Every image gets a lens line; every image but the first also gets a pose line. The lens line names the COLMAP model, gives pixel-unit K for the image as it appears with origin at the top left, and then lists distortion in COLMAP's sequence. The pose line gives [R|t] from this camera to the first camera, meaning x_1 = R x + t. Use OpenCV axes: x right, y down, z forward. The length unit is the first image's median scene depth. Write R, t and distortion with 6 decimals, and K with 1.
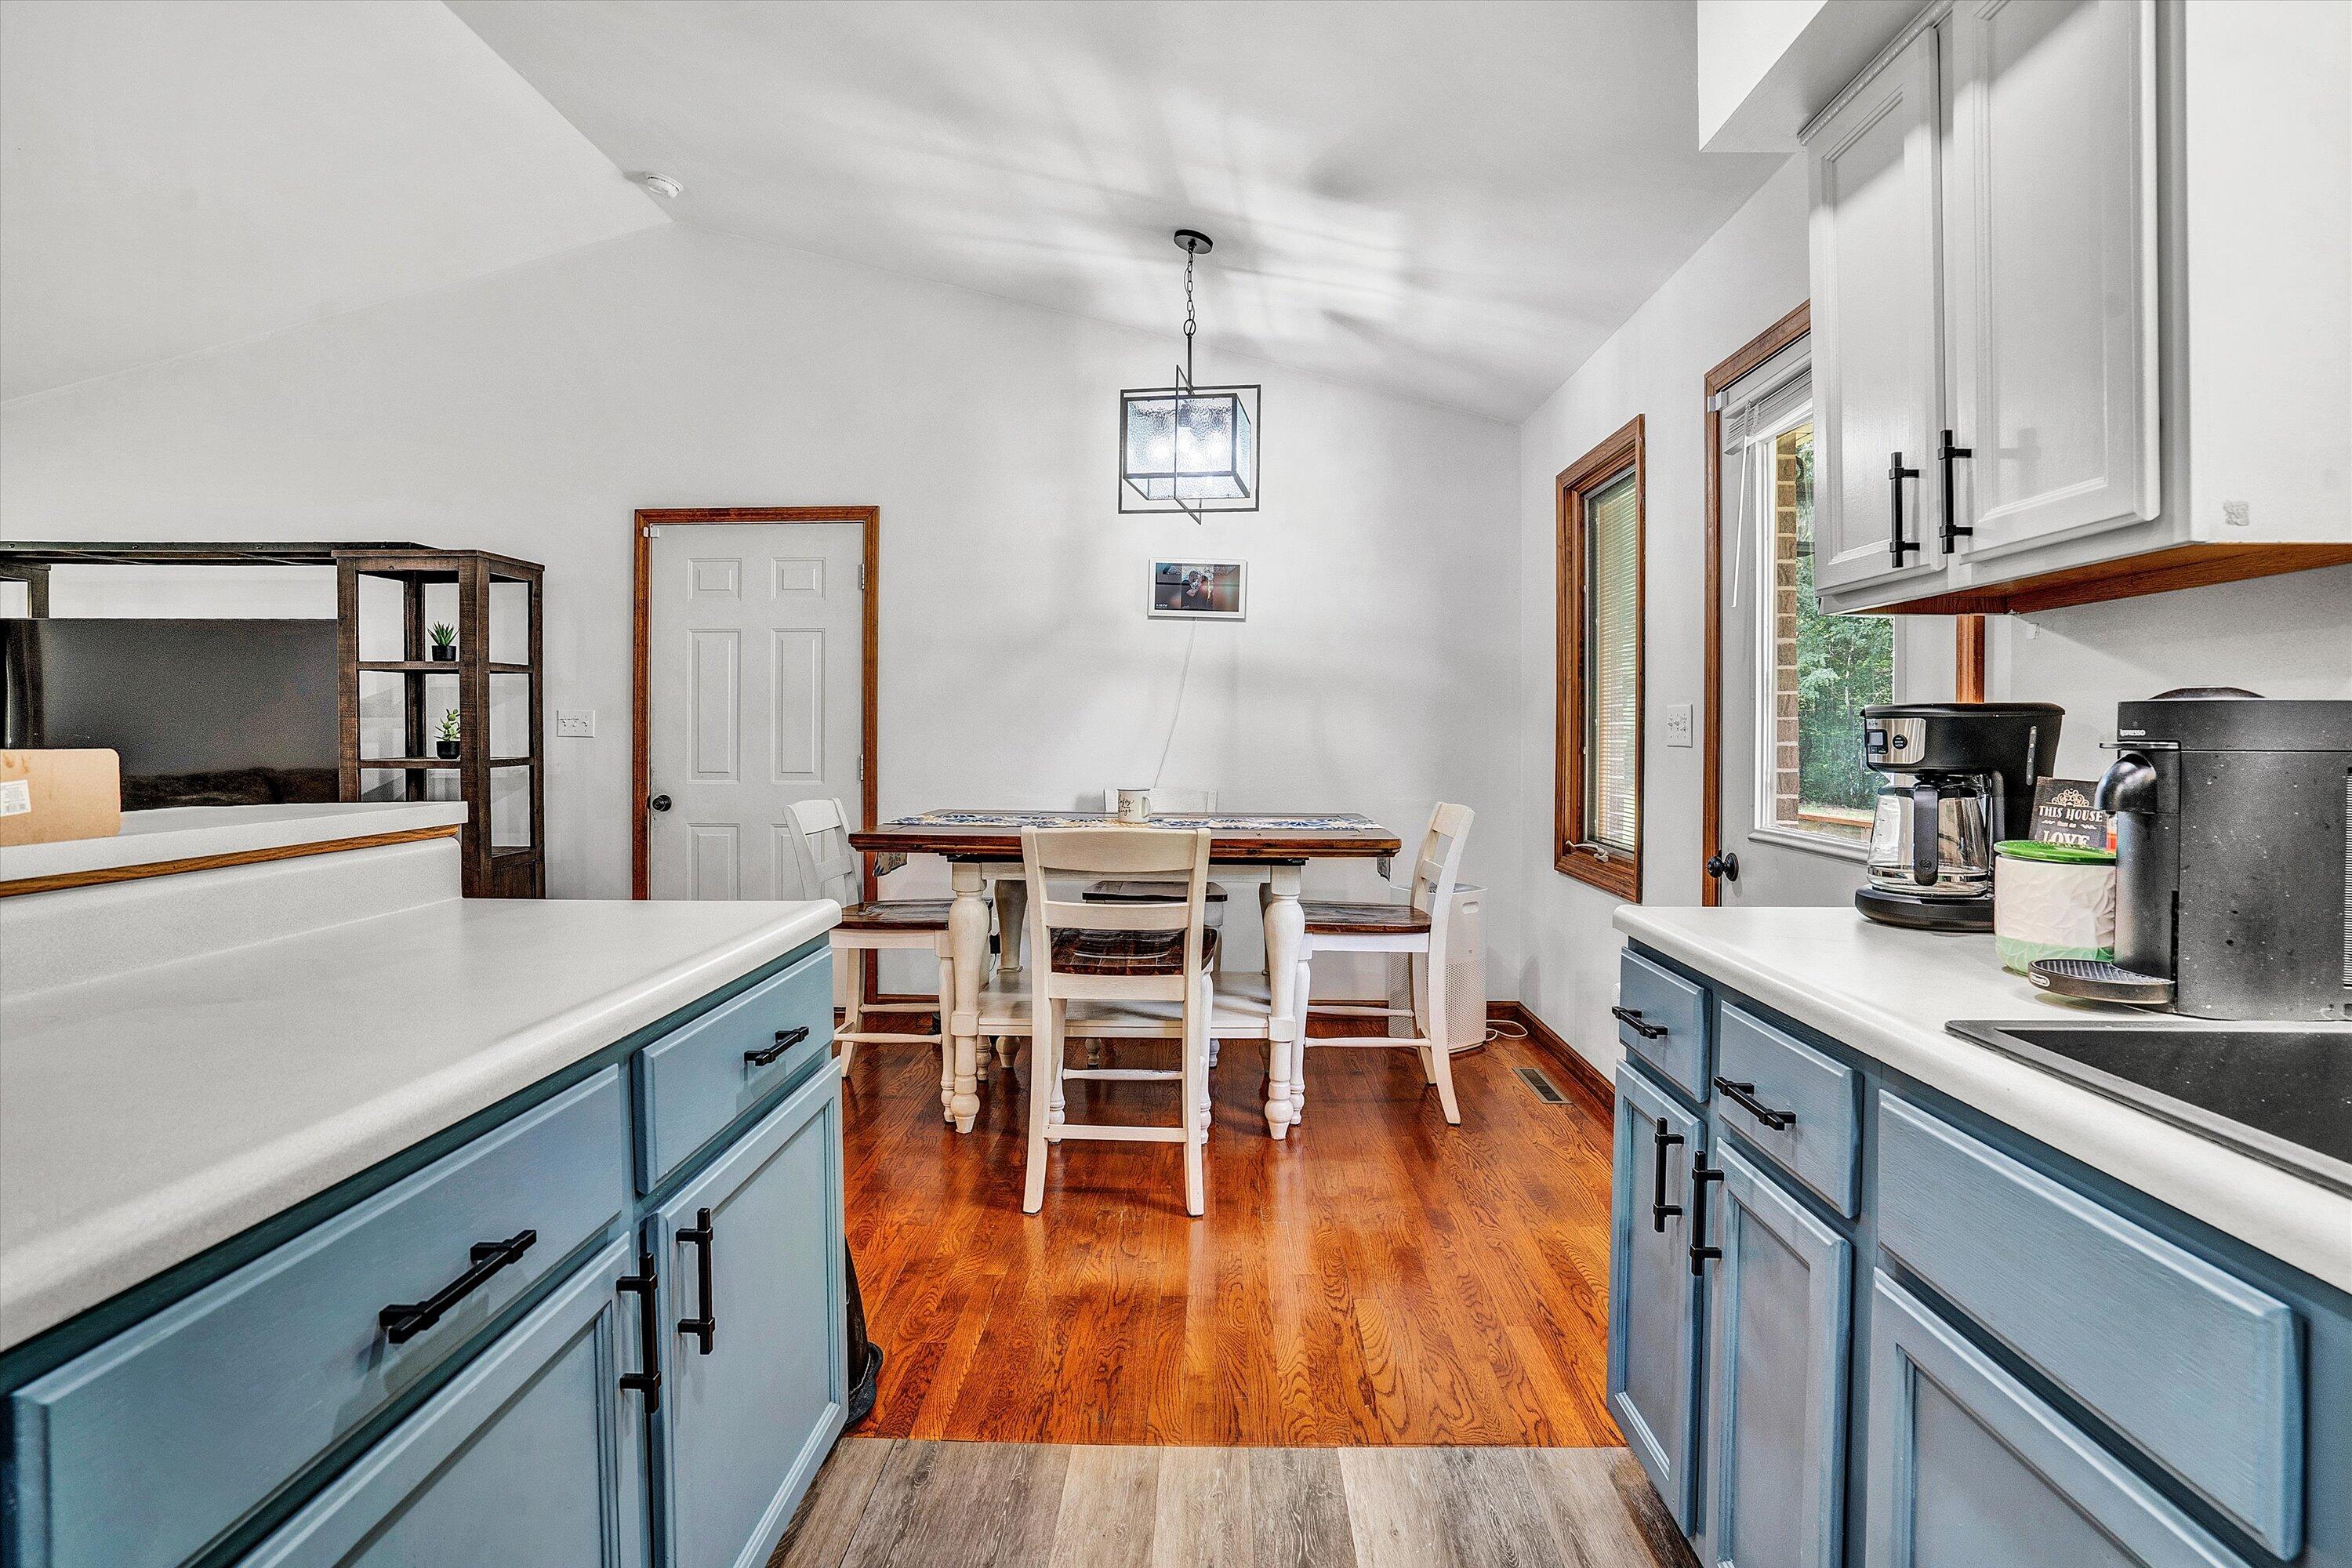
lens RADIAL K [[1141.1, 0, 1180.2], [0, 1141.1, 735.6], [0, 0, 1]] dist [-0.049992, 0.019246]
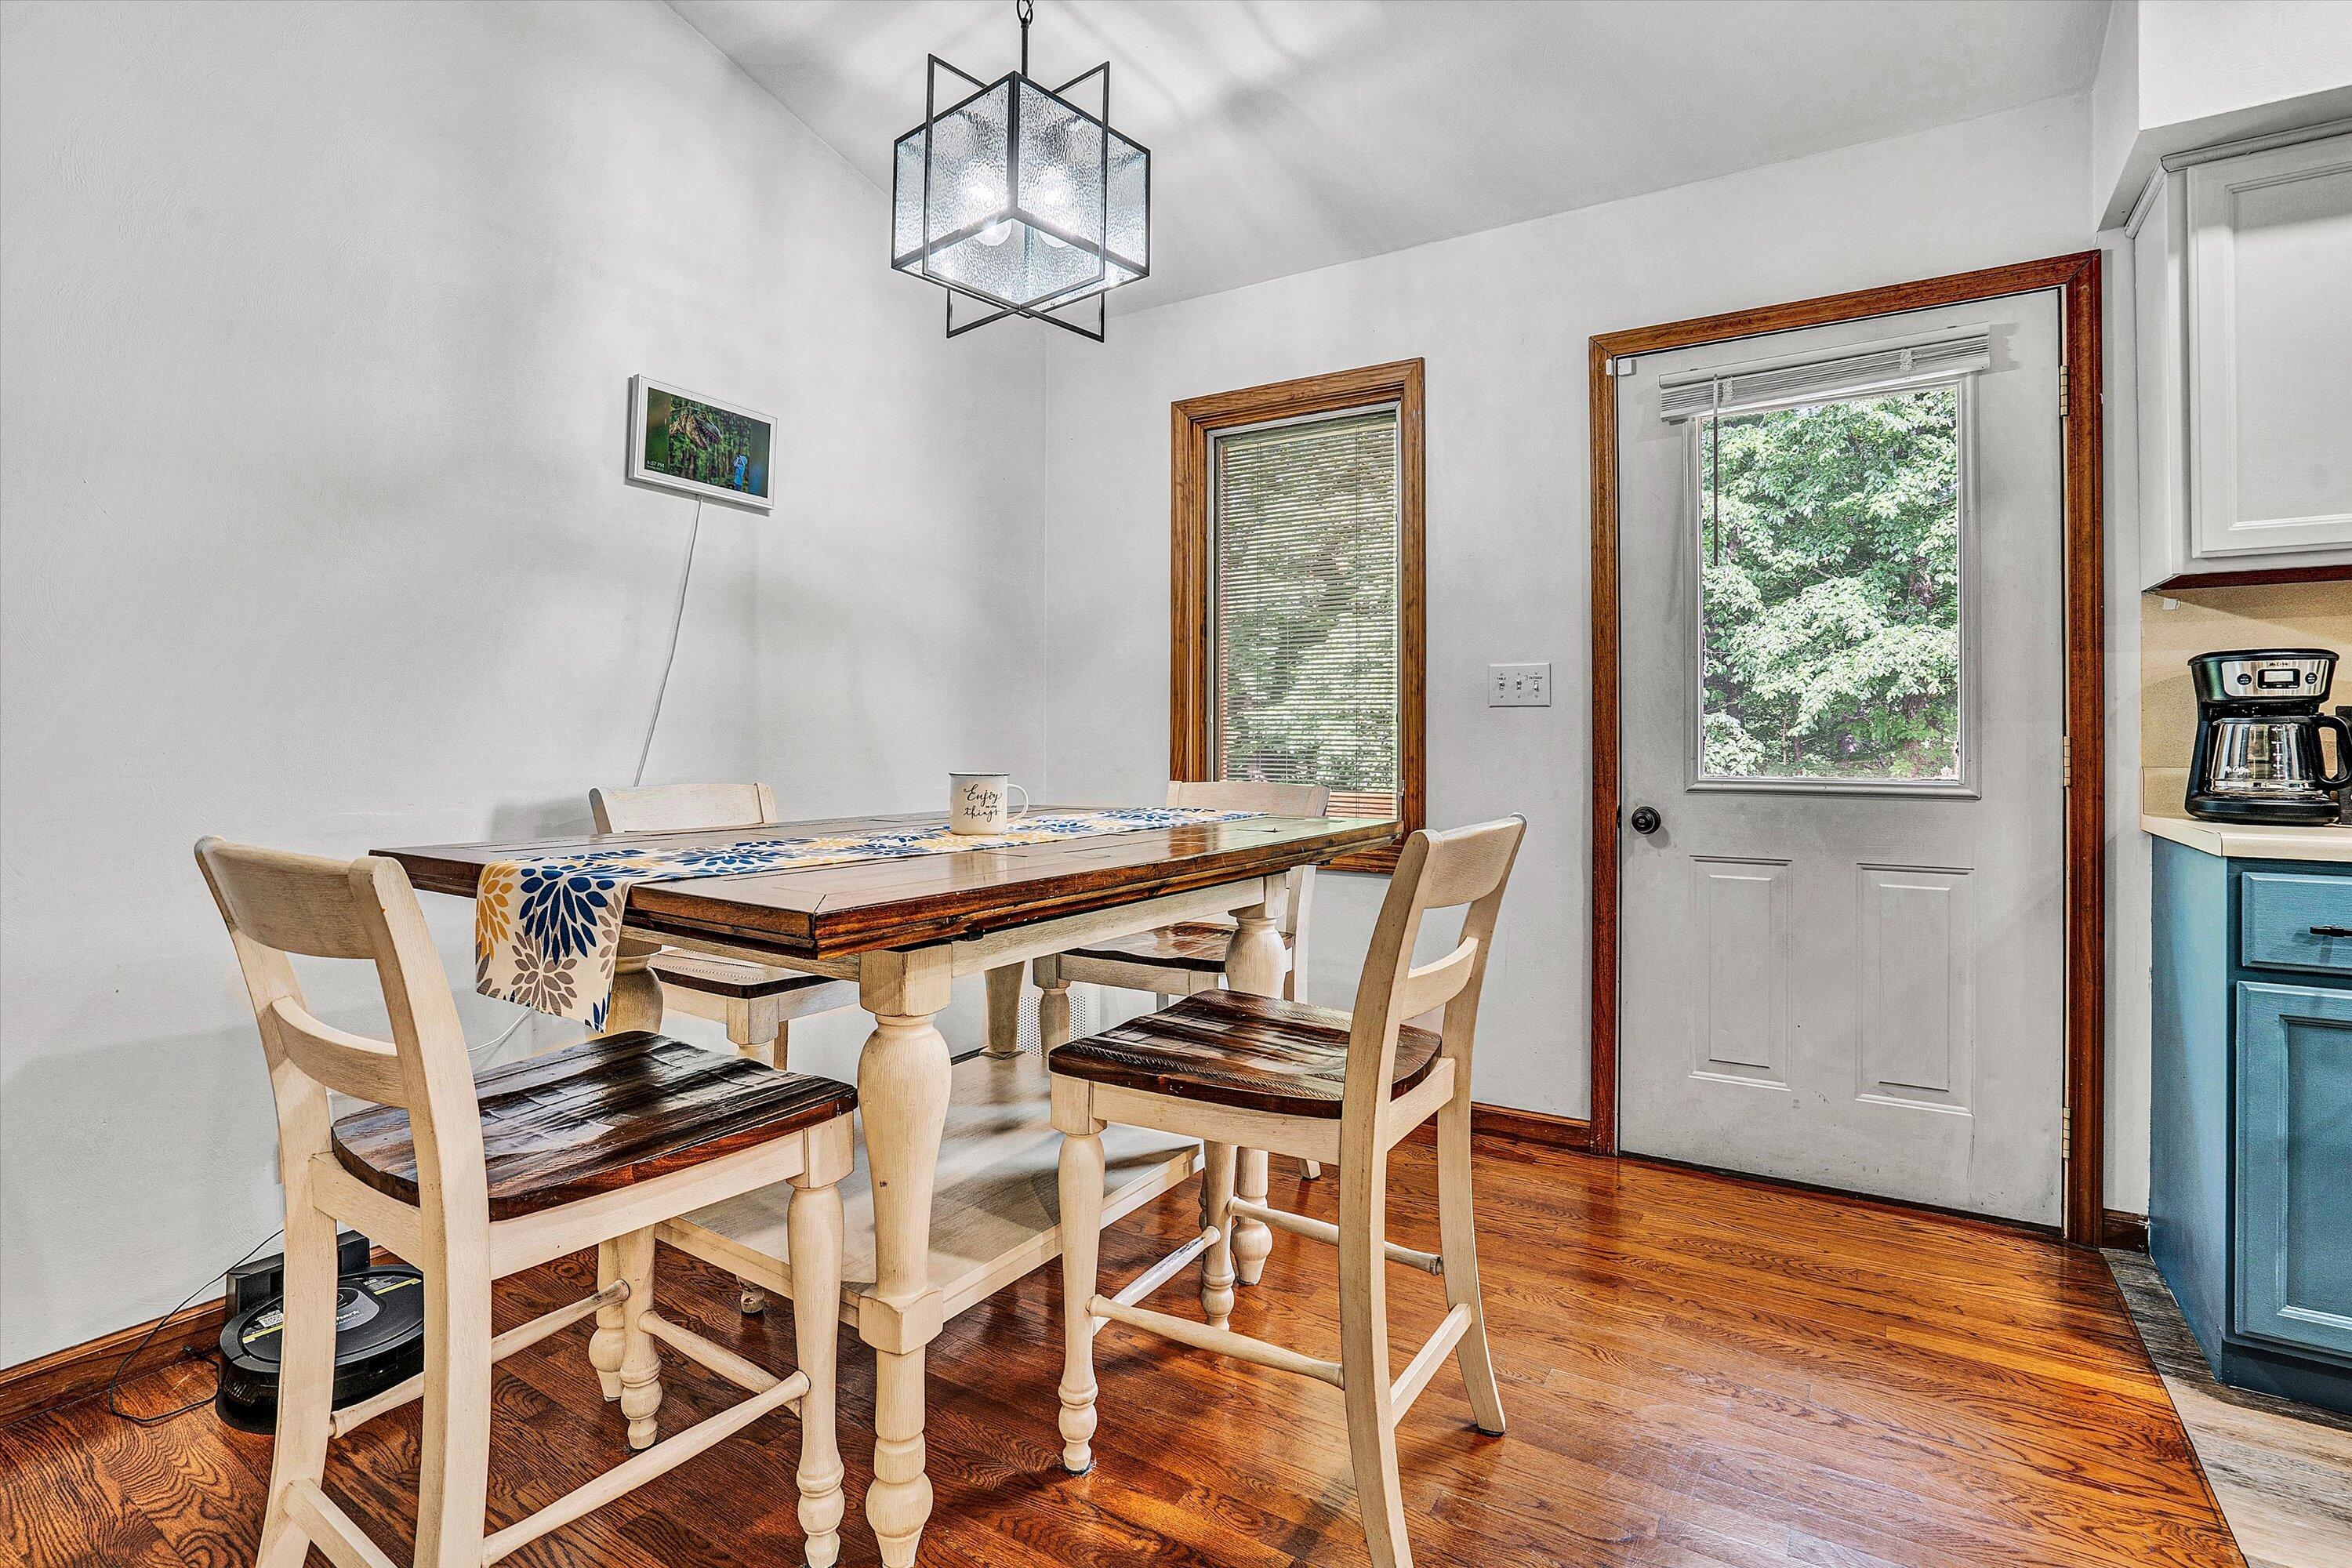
lens RADIAL K [[1141.1, 0, 1169.7], [0, 1141.1, 731.7], [0, 0, 1]] dist [-0.049992, 0.019246]
pose [[0.521978, 0.001463, 0.852958, -0.435279], [0.002892, 0.999990, -0.003485, 0.027034], [-0.852954, 0.004286, 0.521968, 0.585860]]
